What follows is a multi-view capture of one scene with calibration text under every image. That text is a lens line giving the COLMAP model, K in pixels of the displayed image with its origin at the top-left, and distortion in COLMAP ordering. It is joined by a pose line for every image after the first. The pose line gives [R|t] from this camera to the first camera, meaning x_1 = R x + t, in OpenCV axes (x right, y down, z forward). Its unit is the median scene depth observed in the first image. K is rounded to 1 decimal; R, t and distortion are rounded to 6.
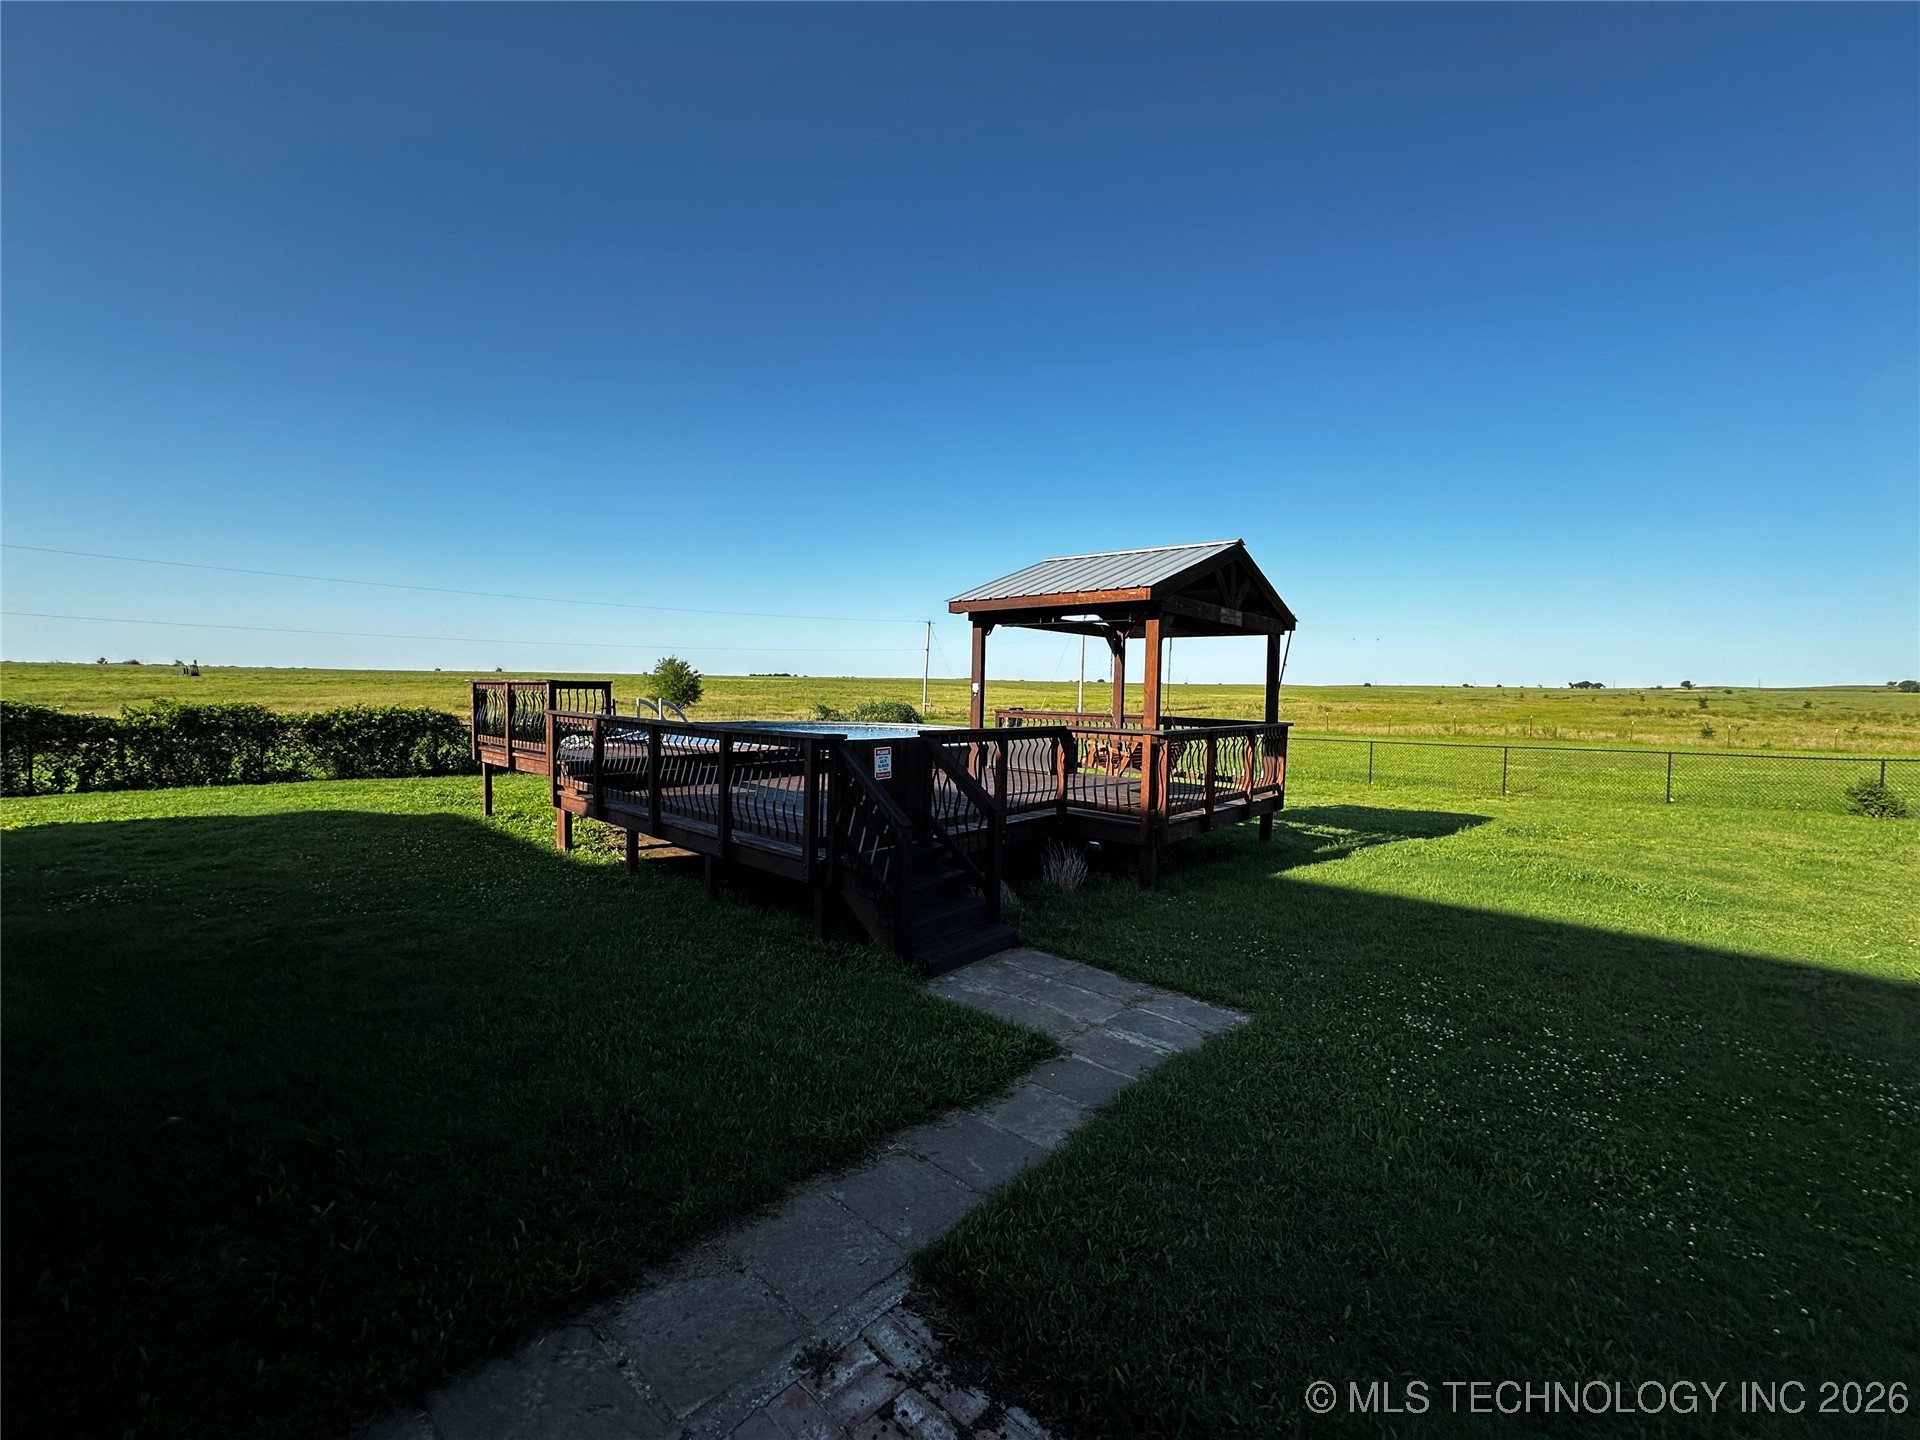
lens RADIAL K [[760.7, 0, 954.3], [0, 760.7, 717.4], [0, 0, 1]] dist [-0.000811, 0.000069]
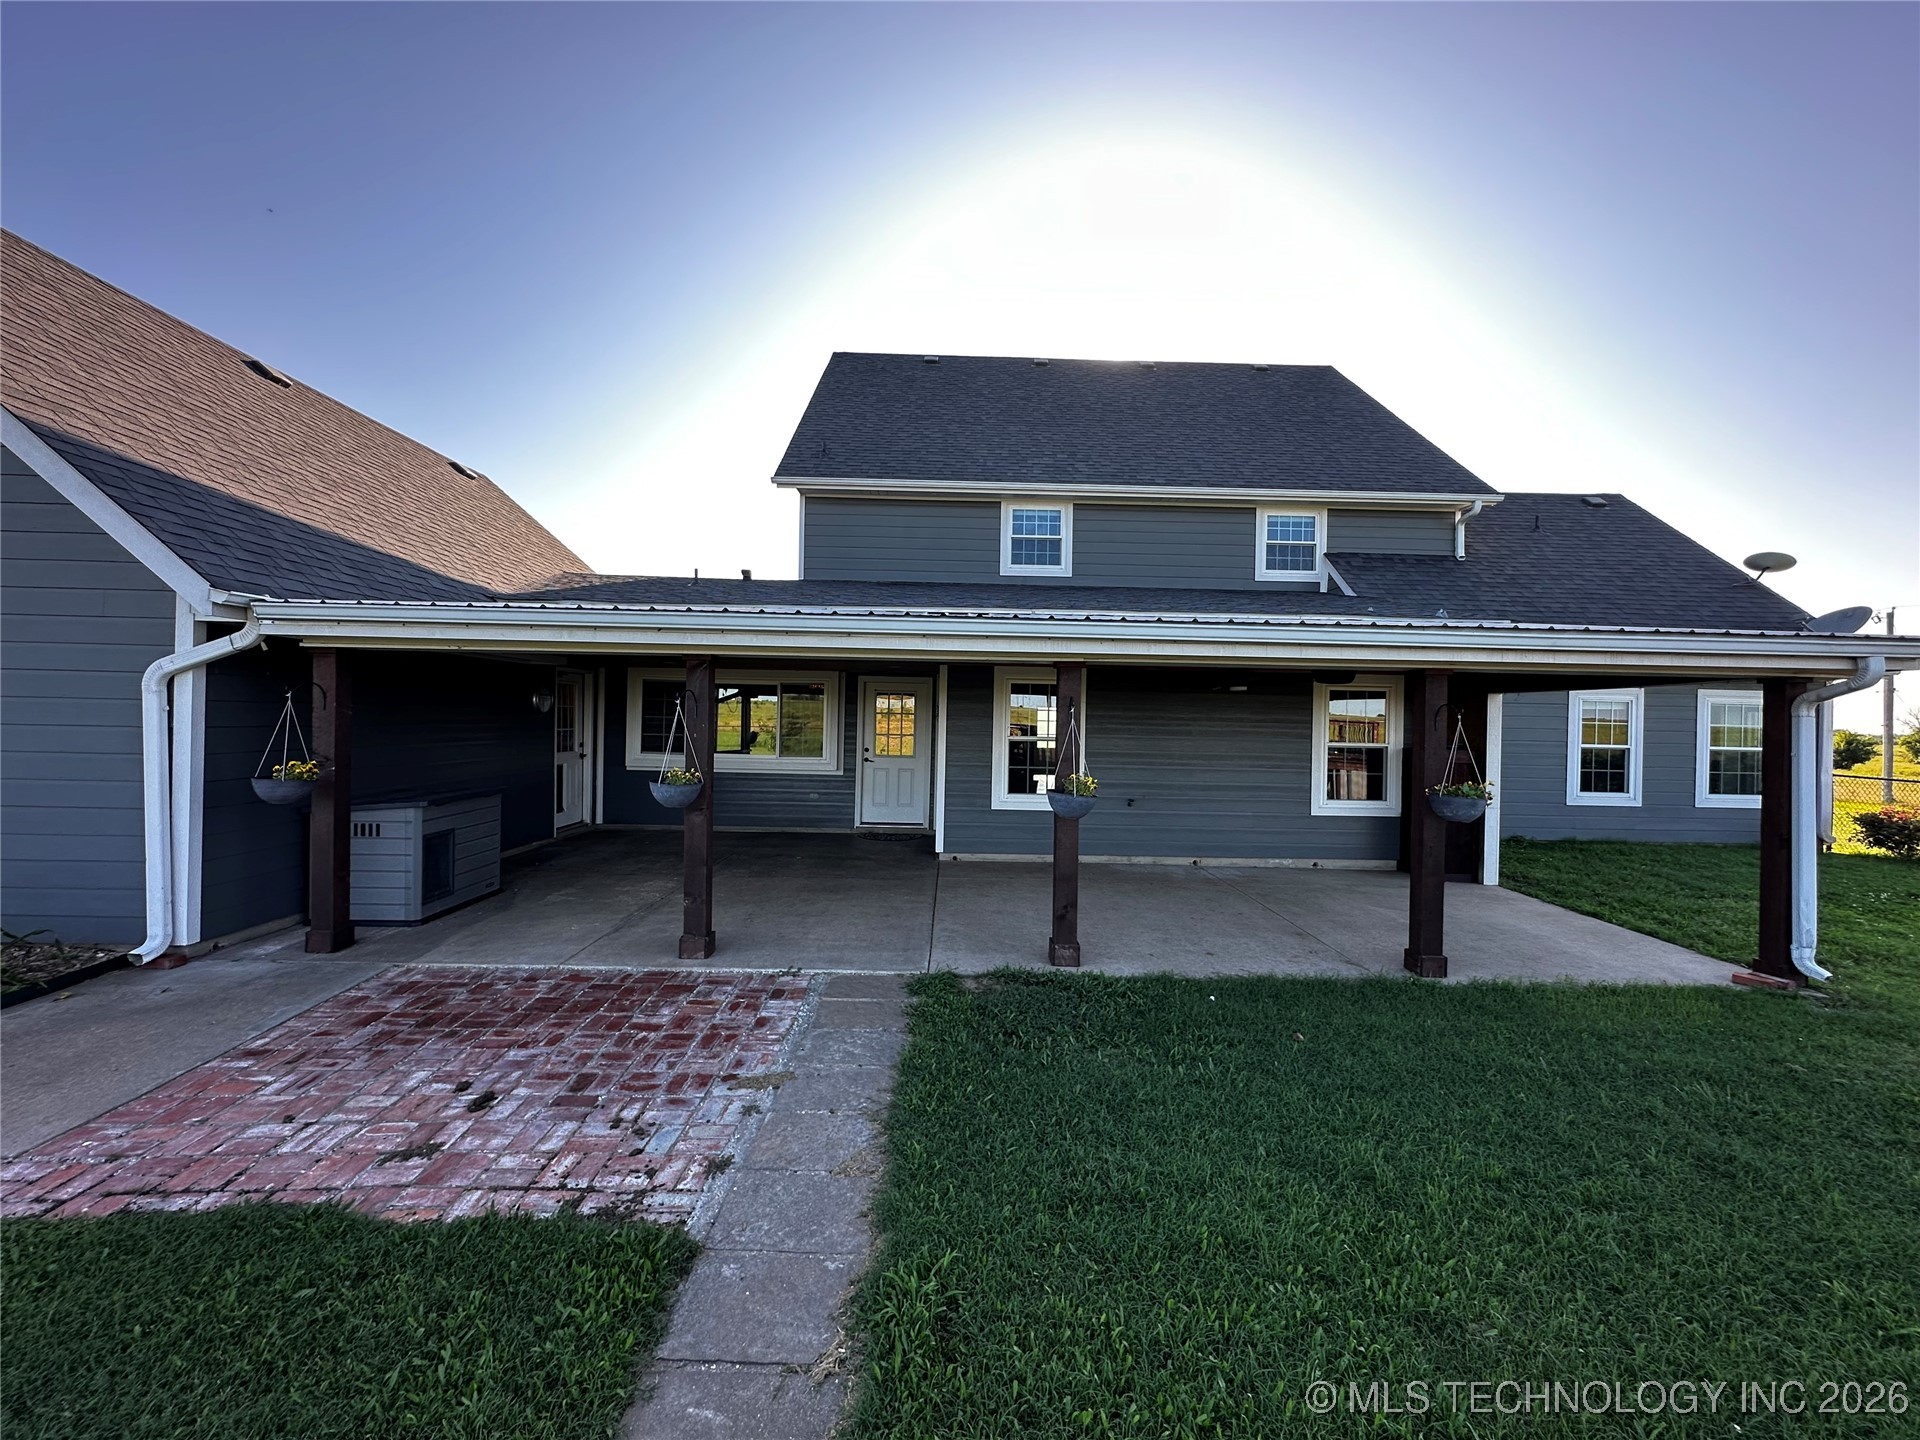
lens RADIAL K [[760.7, 0, 960.7], [0, 760.7, 721.6], [0, 0, 1]] dist [-0.000811, 0.000069]
pose [[-0.739515, -0.032495, -0.672356, 0.443108], [-0.054511, 0.998445, 0.011701, 0.010971], [0.670930, 0.045303, -0.740136, 2.265502]]
